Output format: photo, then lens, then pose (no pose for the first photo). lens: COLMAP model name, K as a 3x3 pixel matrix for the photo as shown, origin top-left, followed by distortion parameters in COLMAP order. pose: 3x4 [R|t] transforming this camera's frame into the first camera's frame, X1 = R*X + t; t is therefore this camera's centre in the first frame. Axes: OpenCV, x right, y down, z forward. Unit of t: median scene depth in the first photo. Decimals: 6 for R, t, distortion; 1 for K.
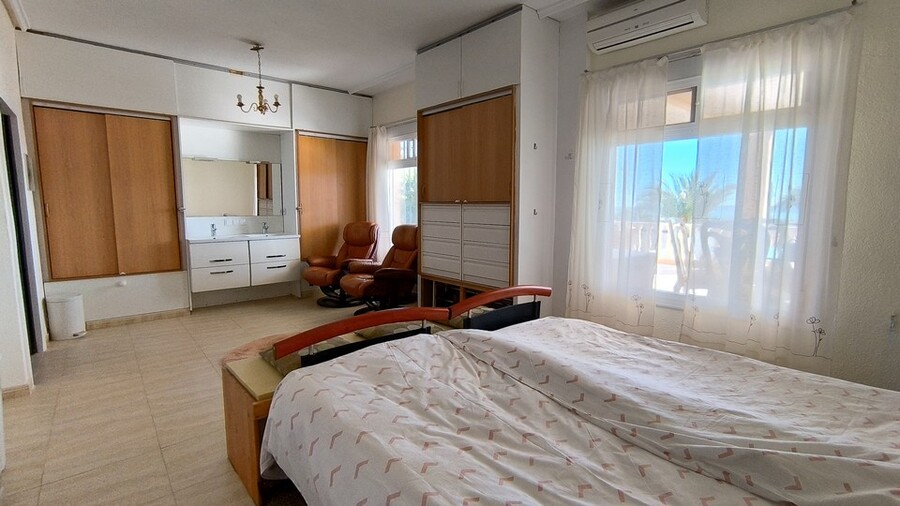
lens RADIAL K [[418.8, 0, 447.4], [0, 418.8, 250.9], [0, 0, 1]] dist [-0.019845, 0.014498]
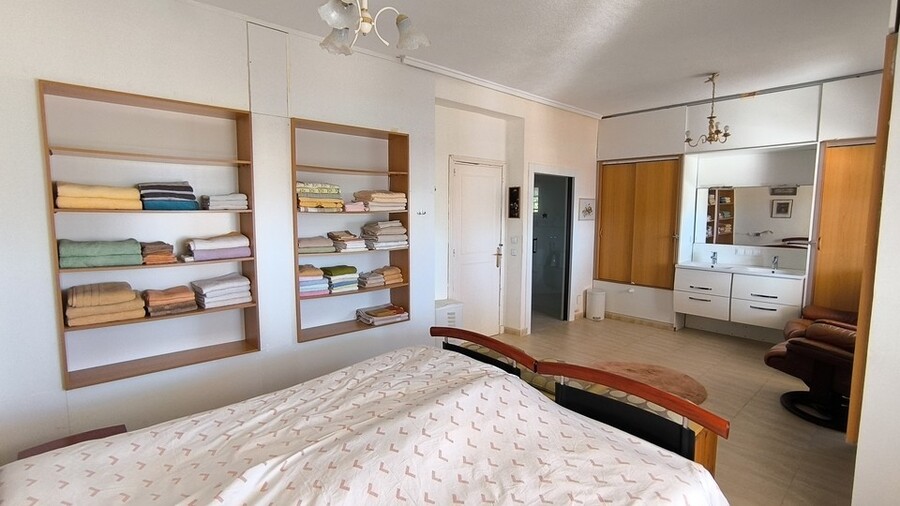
lens RADIAL K [[418.8, 0, 447.6], [0, 418.8, 251.9], [0, 0, 1]] dist [-0.019845, 0.014498]
pose [[0.021338, 0.095151, -0.995234, 0.526123], [-0.112550, 0.989361, 0.092176, -0.103683], [0.993417, 0.110047, 0.031821, 0.394308]]
